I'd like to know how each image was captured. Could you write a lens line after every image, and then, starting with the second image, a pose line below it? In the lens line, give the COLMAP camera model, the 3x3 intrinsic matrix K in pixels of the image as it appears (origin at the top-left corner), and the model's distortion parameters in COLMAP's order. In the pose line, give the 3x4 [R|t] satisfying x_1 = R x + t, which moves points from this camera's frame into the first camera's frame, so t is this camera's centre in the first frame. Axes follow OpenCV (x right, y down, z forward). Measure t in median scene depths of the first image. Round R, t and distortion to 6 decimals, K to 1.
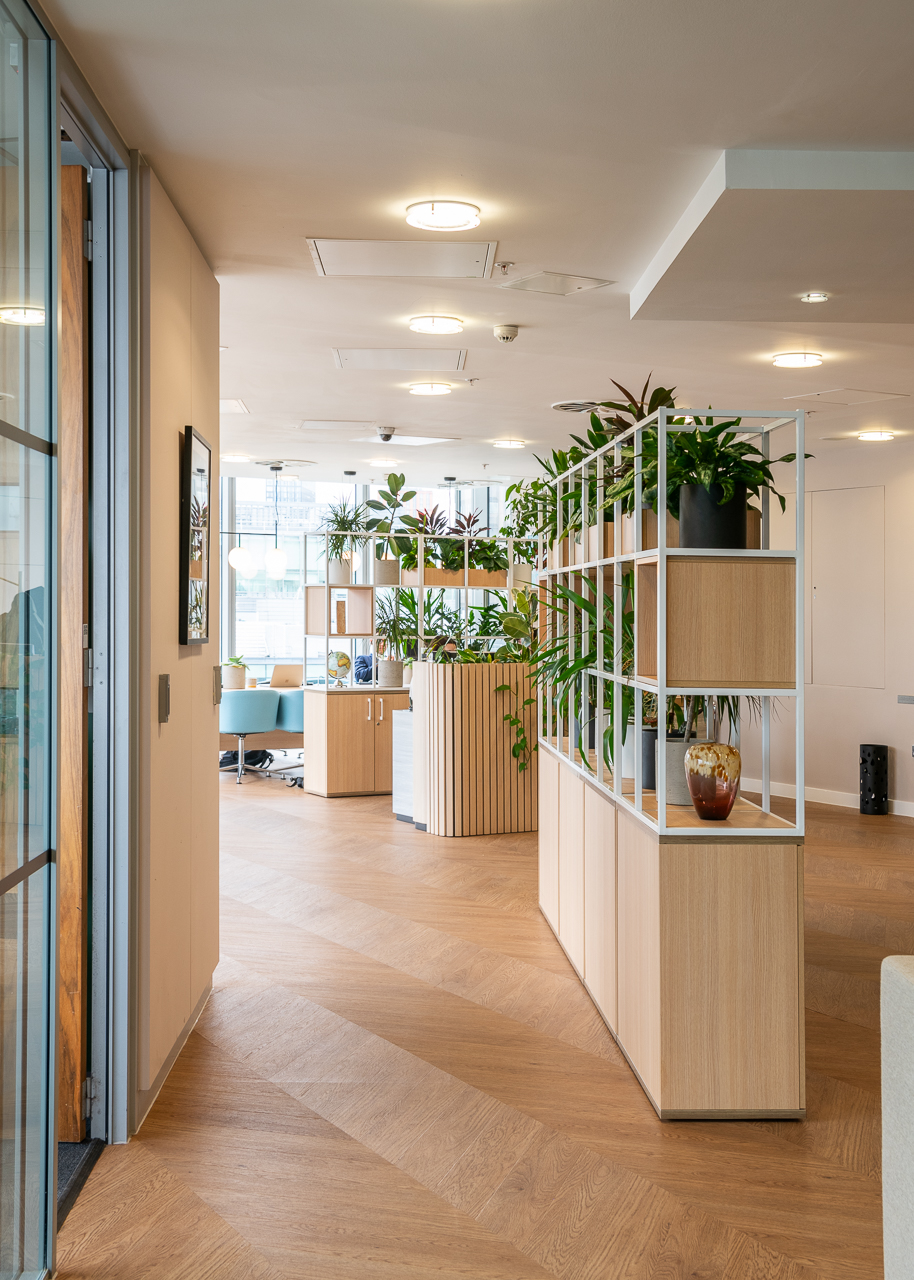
lens RADIAL K [[1619.7, 0, 456.7], [0, 1619.7, 635.0], [0, 0, 1]] dist [-0.005510, 0.000000]
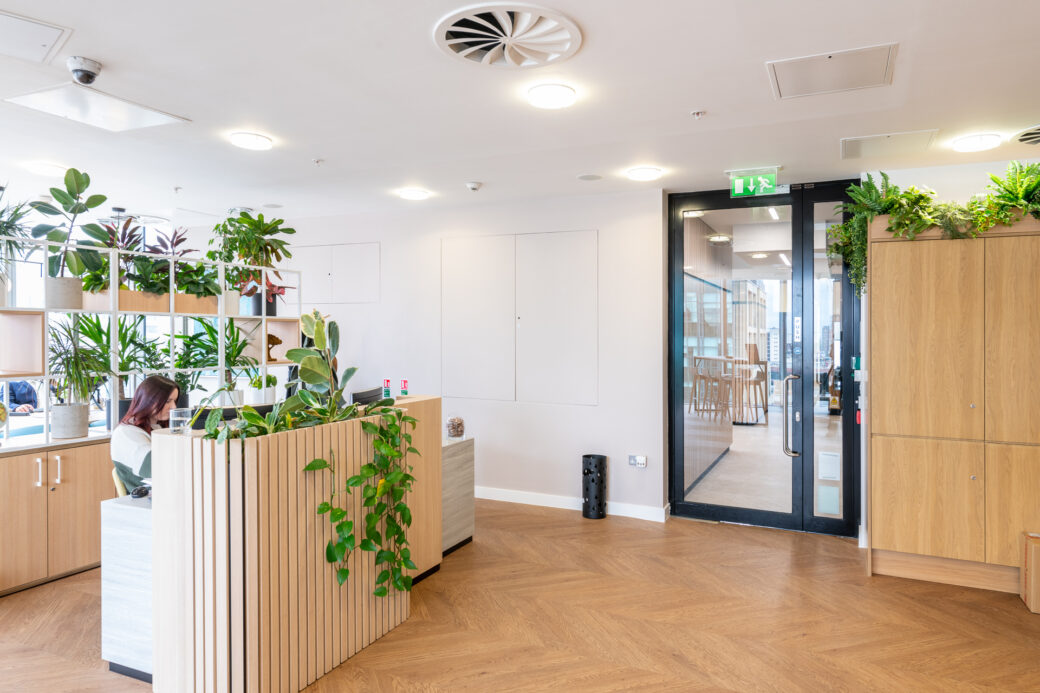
lens RADIAL K [[670.0, 0, 541.0], [0, 670.0, 335.6], [0, 0, 1]] dist [0.004808, -0.000239]
pose [[0.806814, -0.006415, 0.590771, -0.048622], [0.008345, 0.999965, -0.000539, -0.015823], [-0.590747, 0.005365, 0.806839, 0.592390]]
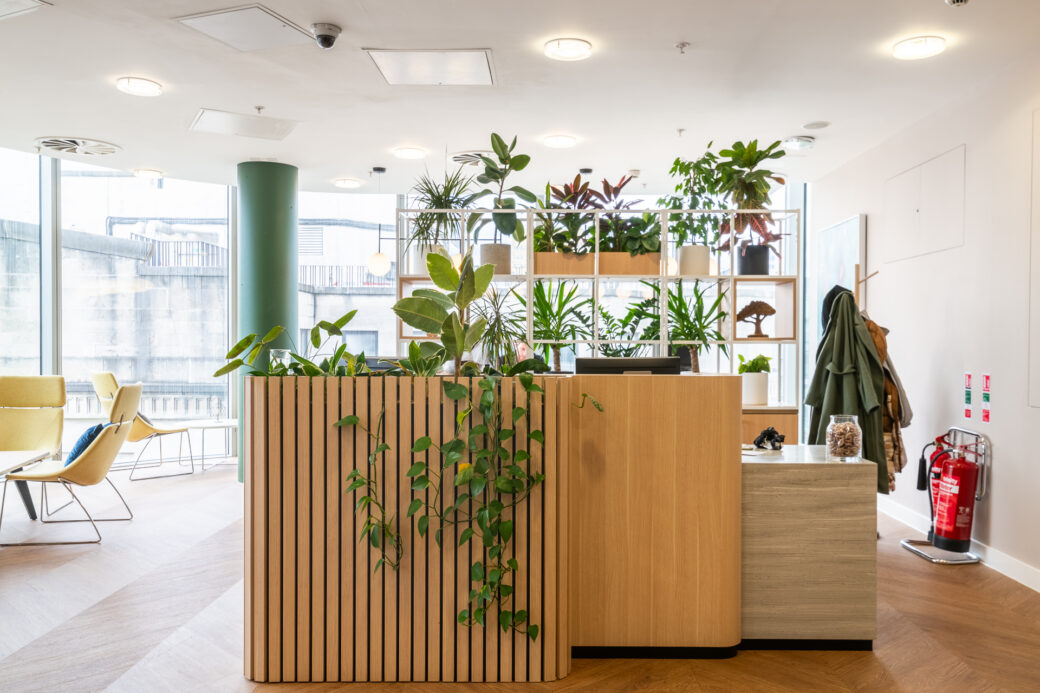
lens RADIAL K [[871.1, 0, 519.1], [0, 871.1, 354.3], [0, 0, 1]] dist [0.004535, -0.001072]
pose [[0.861813, 0.003296, -0.507216, 0.185556], [-0.002845, 0.999995, 0.001664, 0.007203], [0.507219, 0.000009, 0.861817, 0.632051]]
